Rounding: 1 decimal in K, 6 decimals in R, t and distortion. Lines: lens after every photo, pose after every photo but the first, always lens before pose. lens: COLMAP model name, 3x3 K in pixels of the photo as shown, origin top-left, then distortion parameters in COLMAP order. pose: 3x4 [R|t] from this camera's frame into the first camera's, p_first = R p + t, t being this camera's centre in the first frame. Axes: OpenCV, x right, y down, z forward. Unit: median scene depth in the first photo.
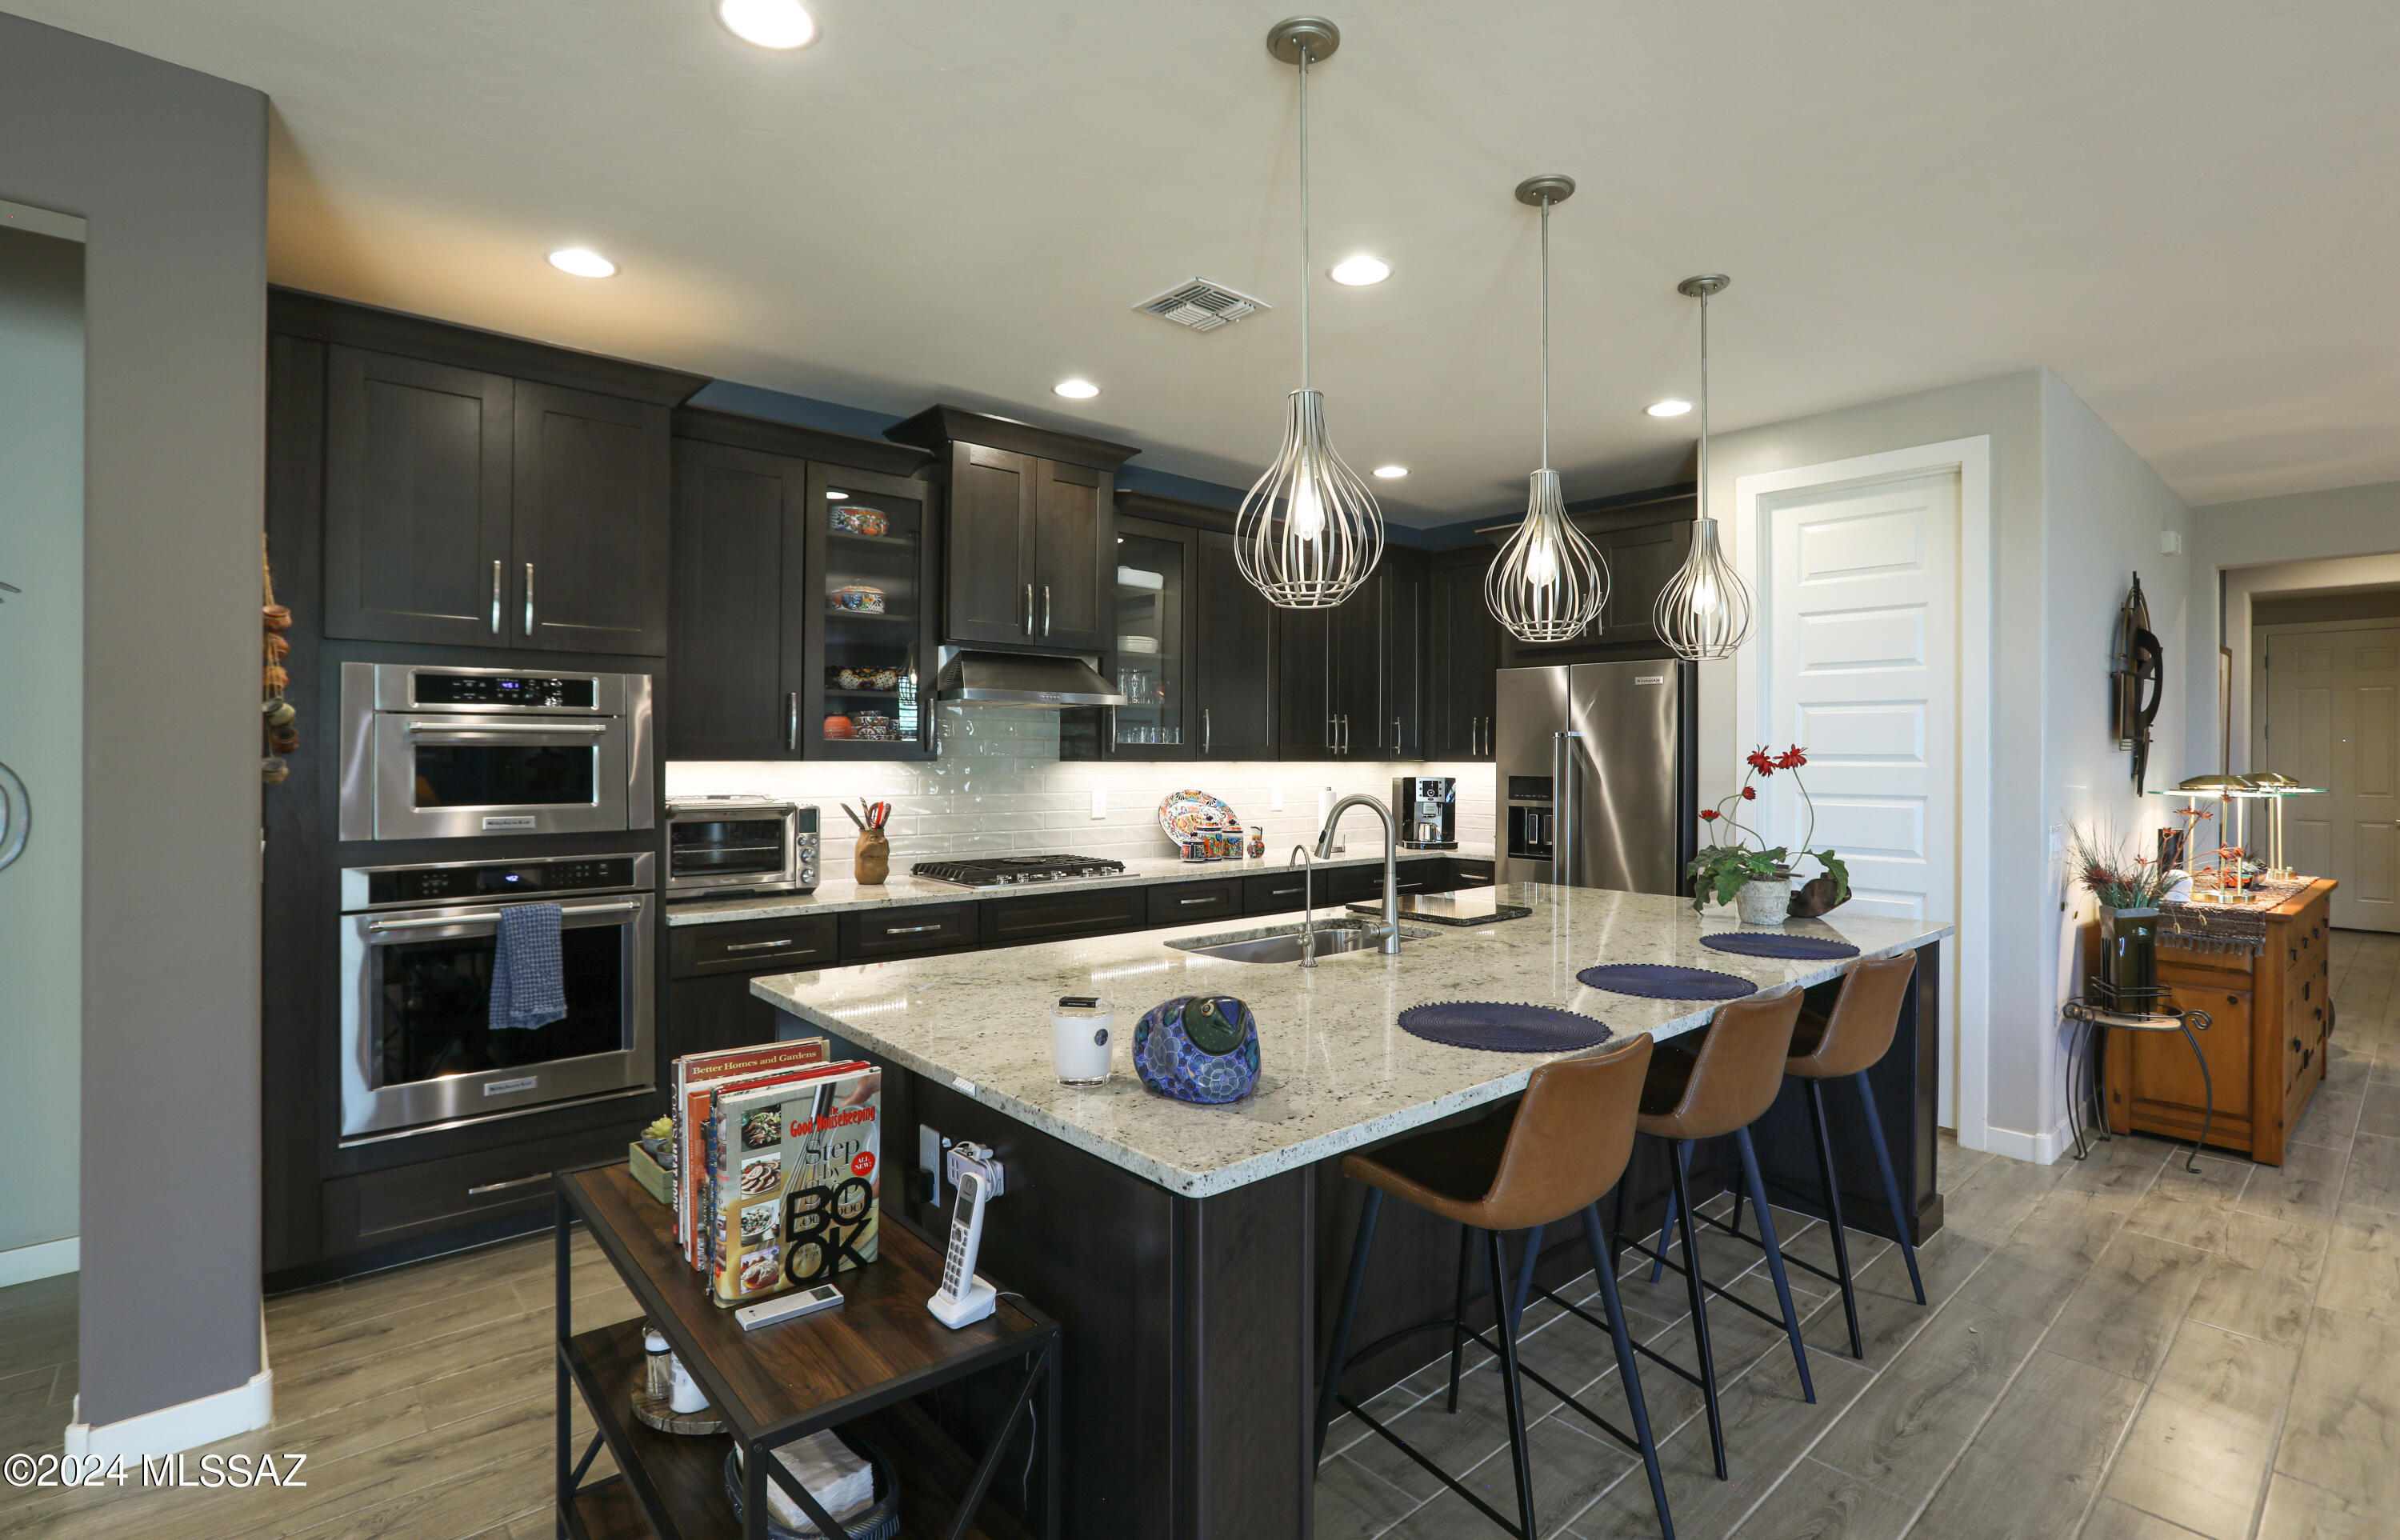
lens RADIAL K [[1099.8, 0, 1200.0], [0, 1099.8, 770.0], [0, 0, 1]] dist [-0.047154, 0.000108]
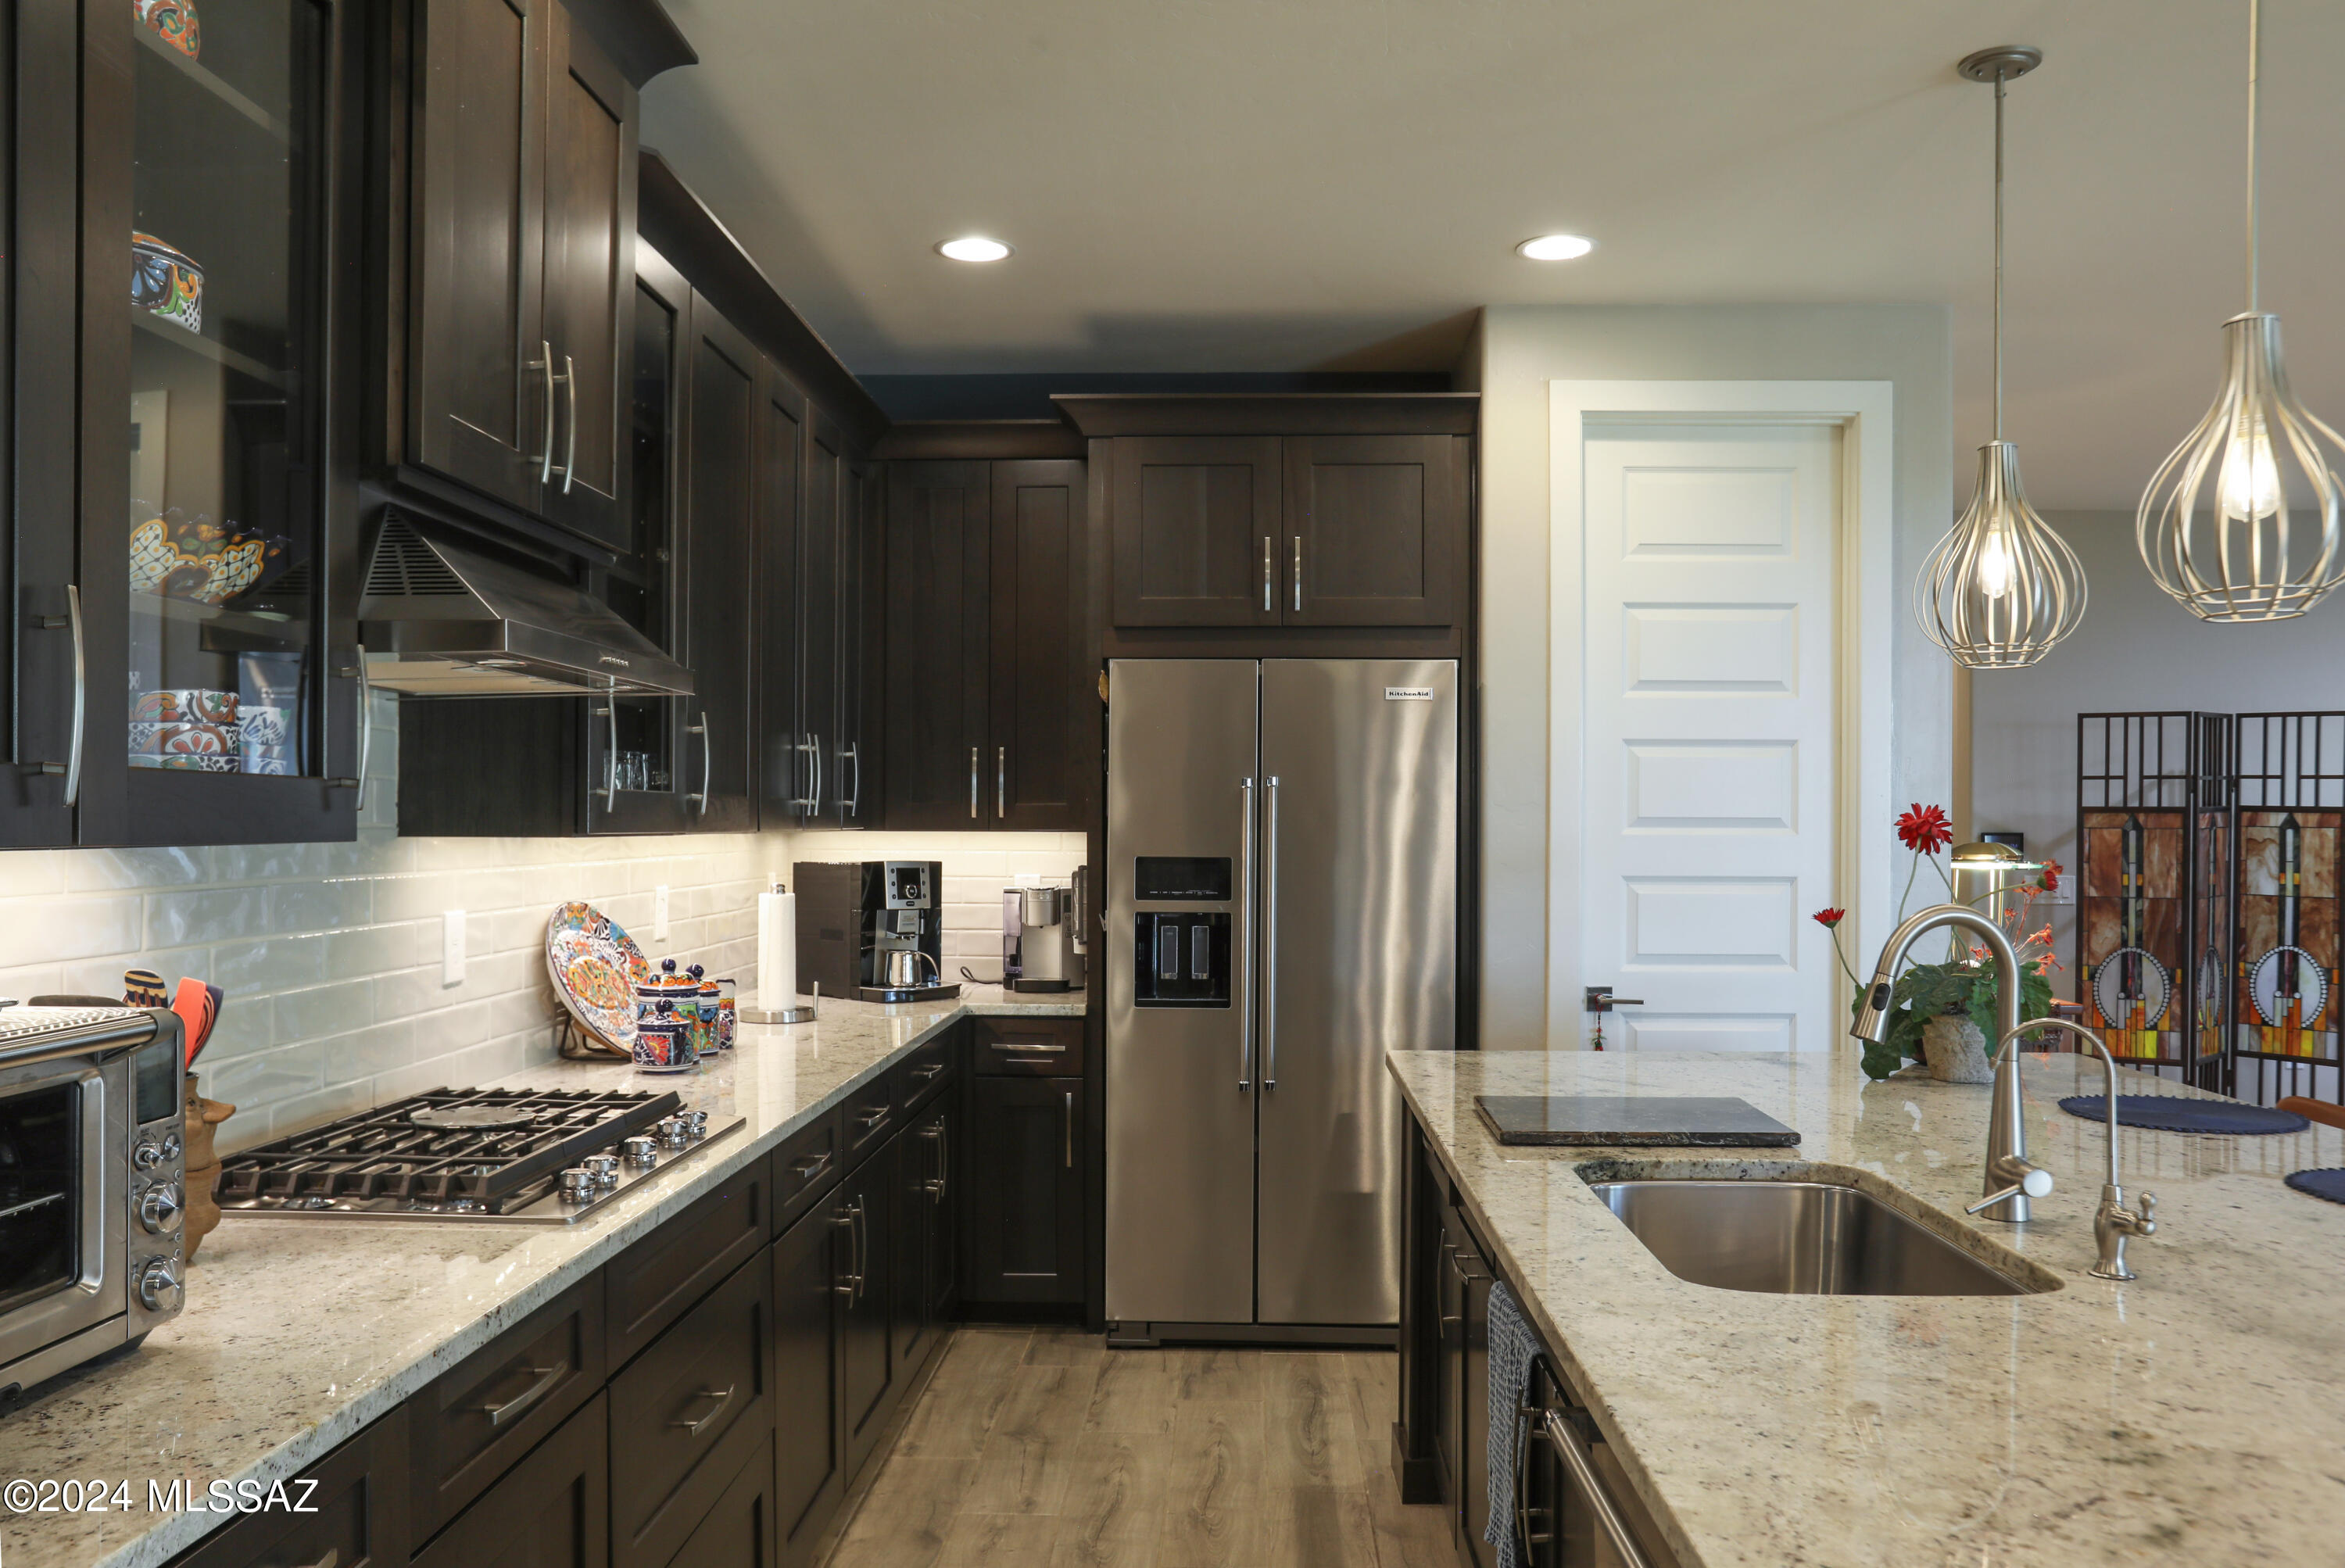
lens RADIAL K [[1769.7, 0, 1172.5], [0, 1769.7, 784.0], [0, 0, 1]] dist [0.001034, 0.002138]
pose [[0.685857, 0.014738, 0.727587, -0.430613], [0.006740, 0.999623, -0.026602, -0.008373], [-0.727705, 0.023149, 0.685500, 0.482015]]
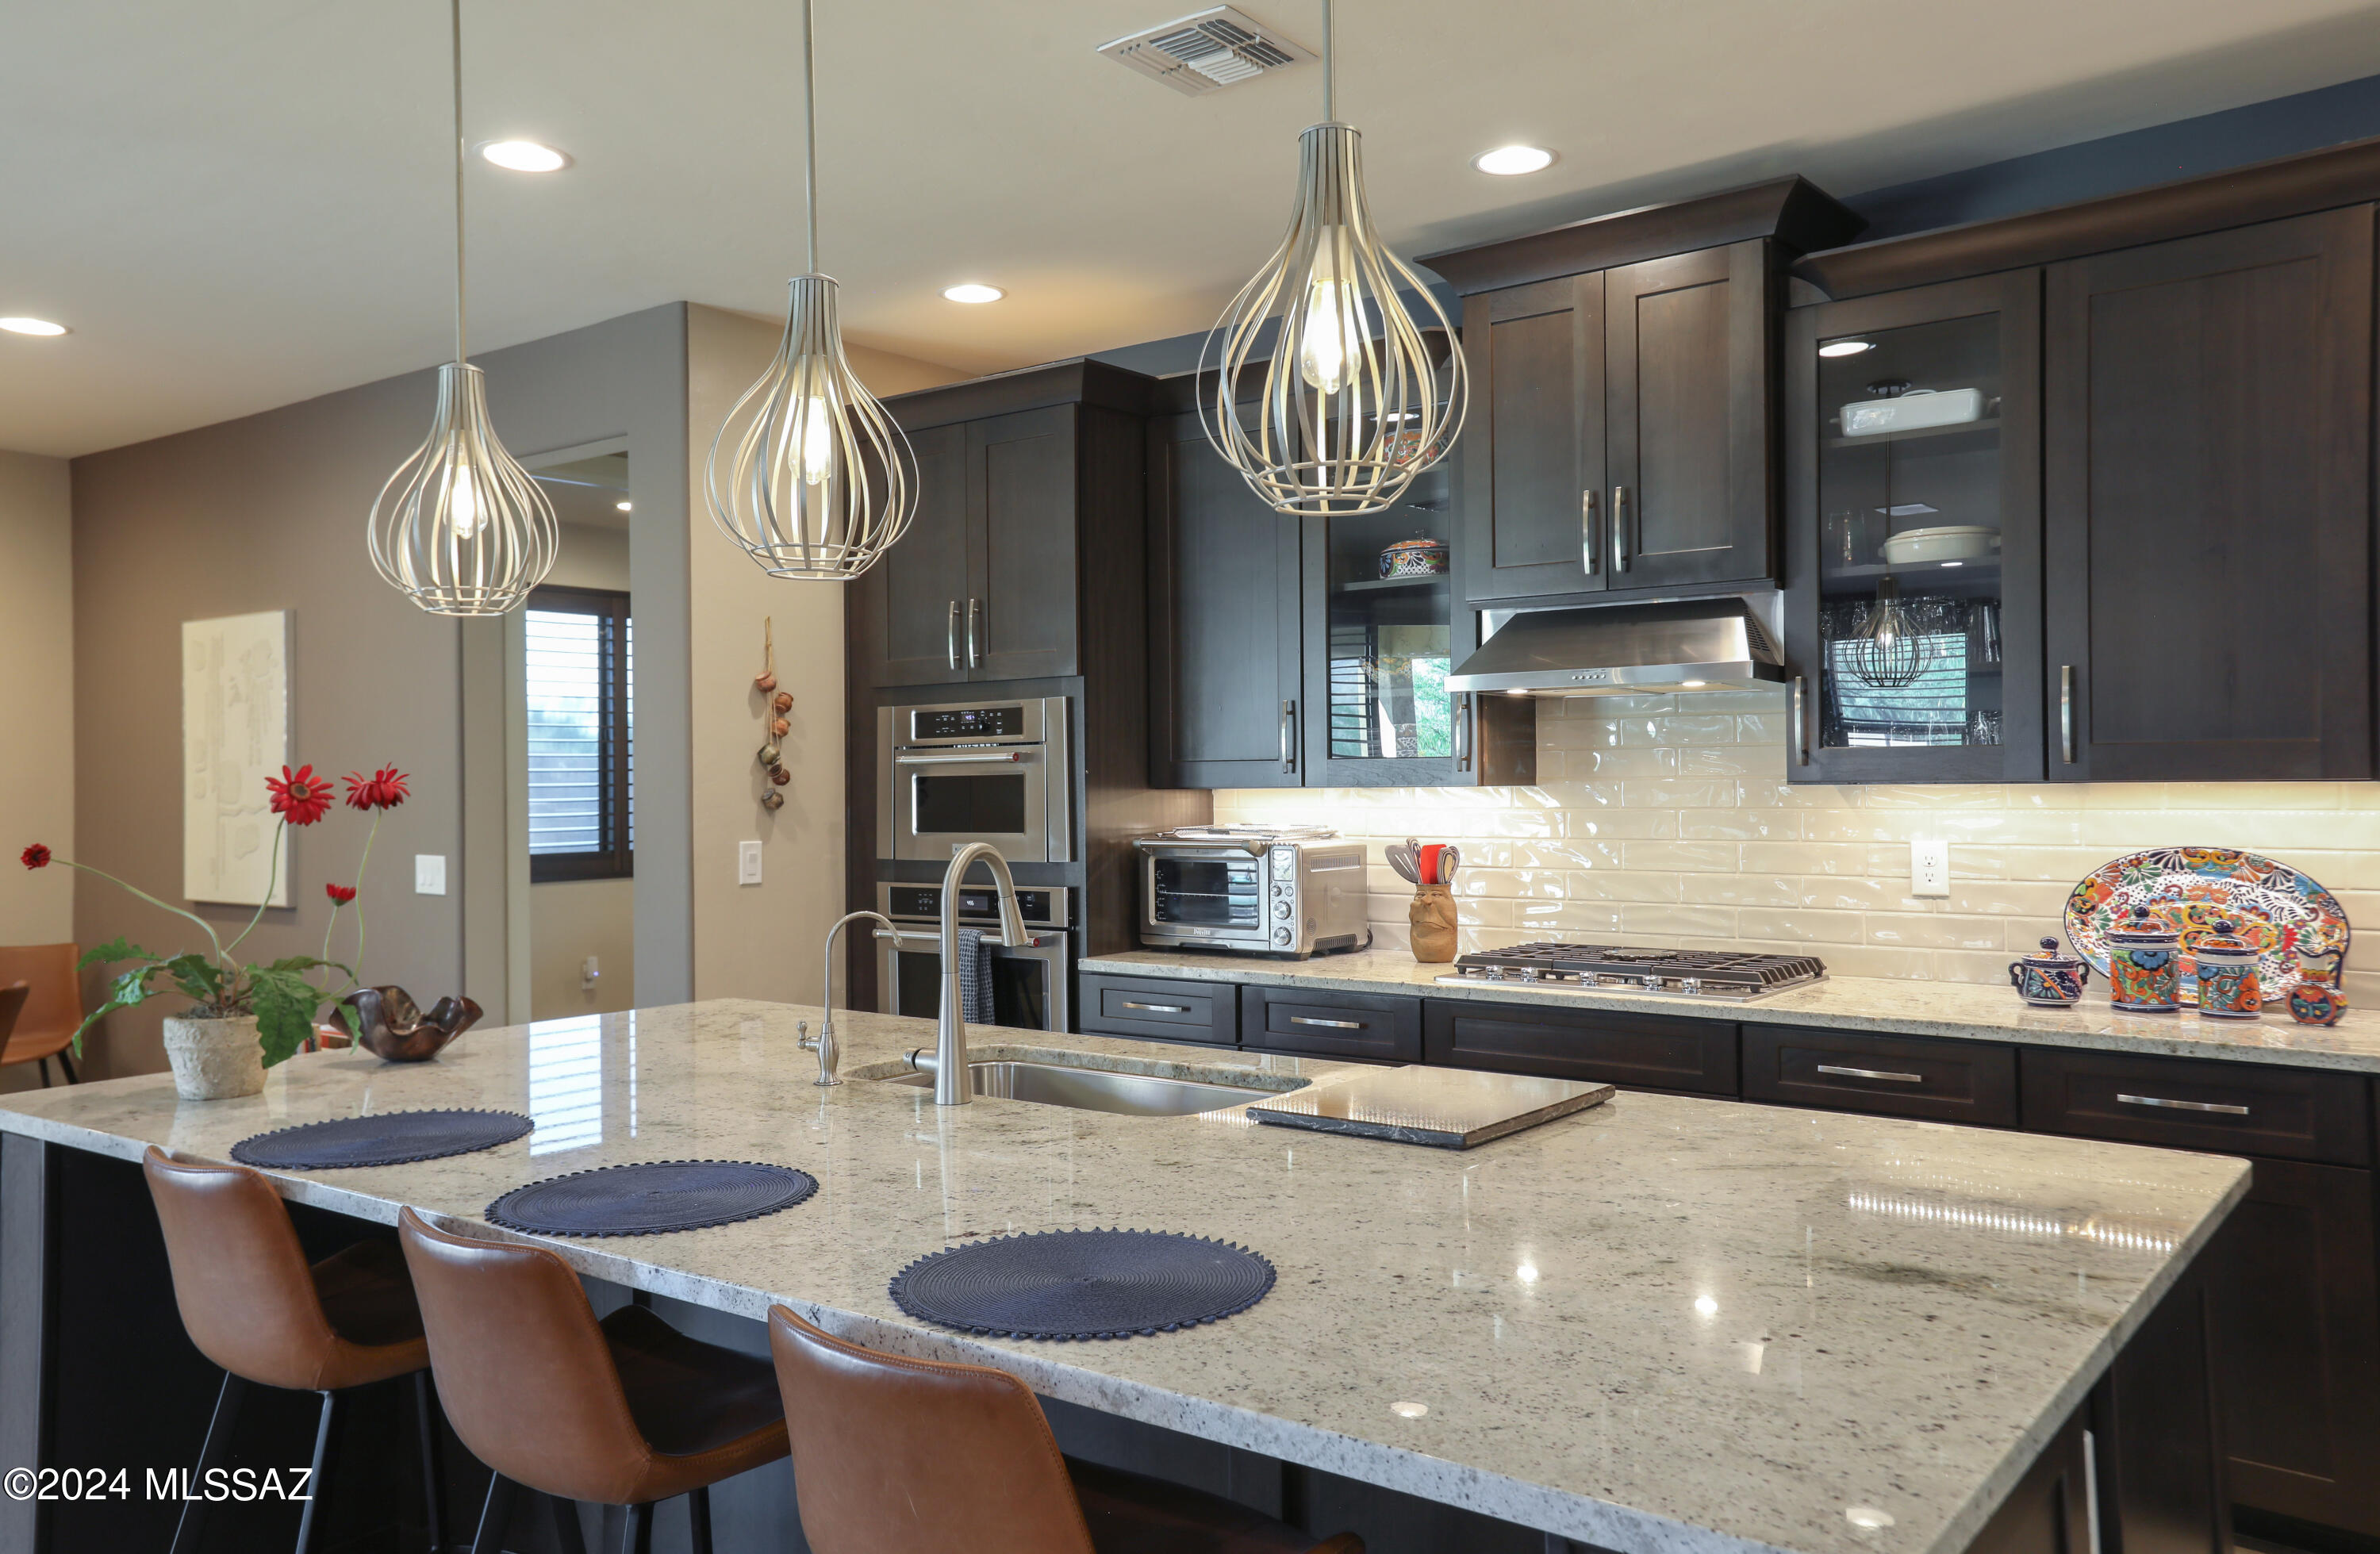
lens RADIAL K [[1799.1, 0, 1190.0], [0, 1799.1, 777.0], [0, 0, 1]] dist [0.004650, 0.141873]
pose [[0.202018, -0.004834, -0.979370, 0.774102], [0.004567, 0.999982, -0.003993, -0.010045], [0.979371, -0.003666, 0.202036, 0.598559]]
